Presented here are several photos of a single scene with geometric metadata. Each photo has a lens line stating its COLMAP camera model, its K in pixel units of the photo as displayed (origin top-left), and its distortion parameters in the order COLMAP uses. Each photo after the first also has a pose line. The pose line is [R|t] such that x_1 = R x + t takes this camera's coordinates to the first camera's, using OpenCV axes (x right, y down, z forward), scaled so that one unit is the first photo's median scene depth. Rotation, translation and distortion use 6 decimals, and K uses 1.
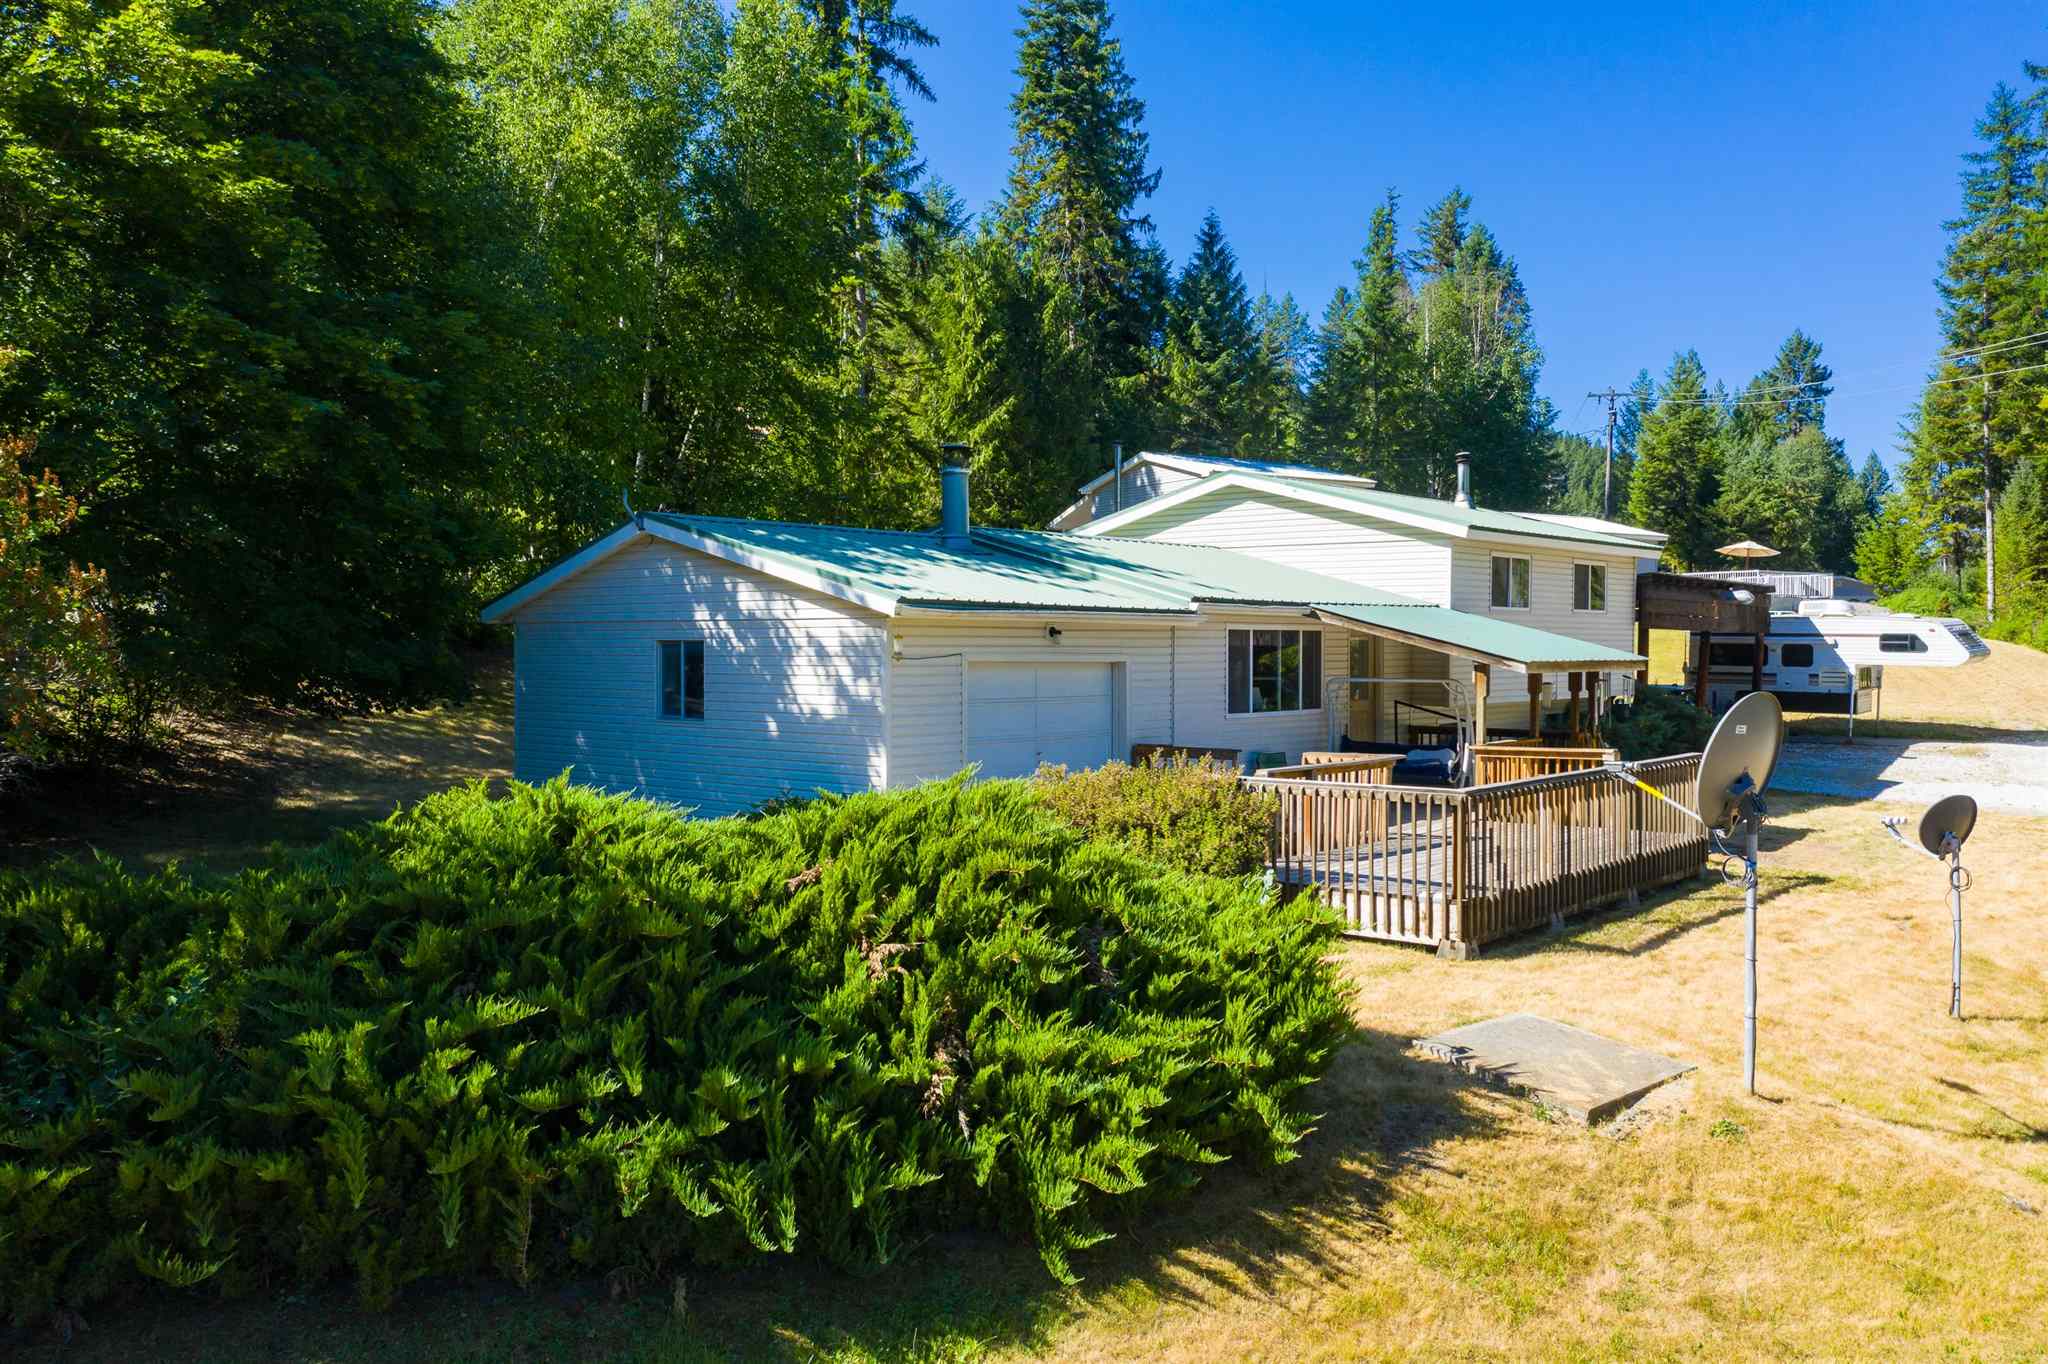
lens RADIAL K [[1602.5, 0, 1024.0], [0, 1602.5, 682.0], [0, 0, 1]] dist [-0.028003, 0.007517]
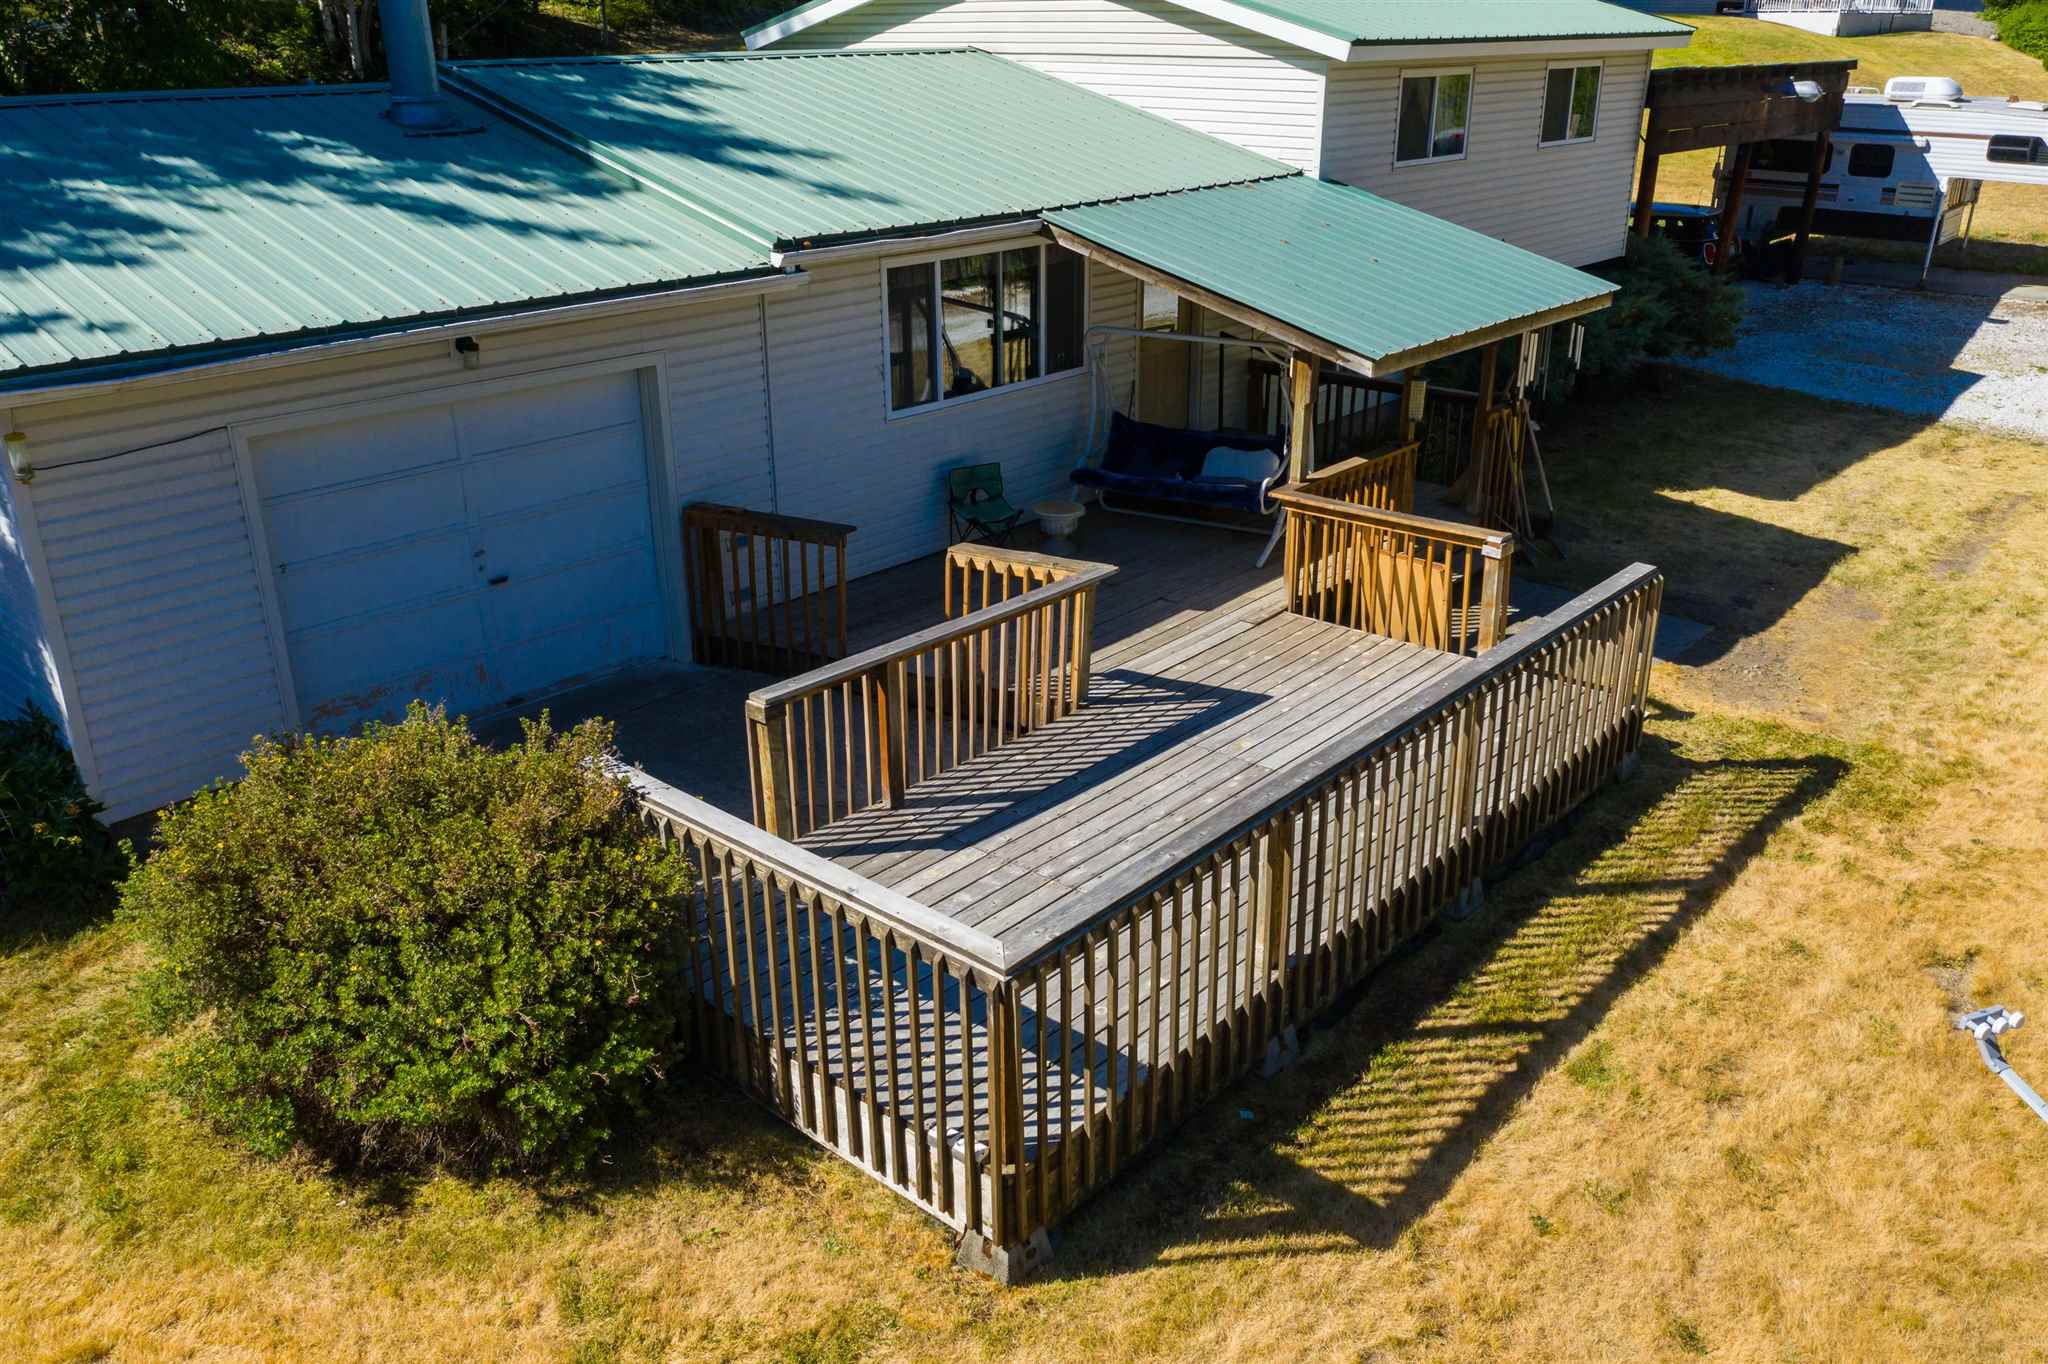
lens RADIAL K [[1602.5, 0, 1024.0], [0, 1602.5, 682.0], [0, 0, 1]] dist [-0.028003, 0.007517]
pose [[0.999910, -0.003151, -0.013069, 0.132623], [0.007636, 0.933226, 0.359207, -0.072726], [0.011065, -0.359275, 0.933166, 0.289303]]
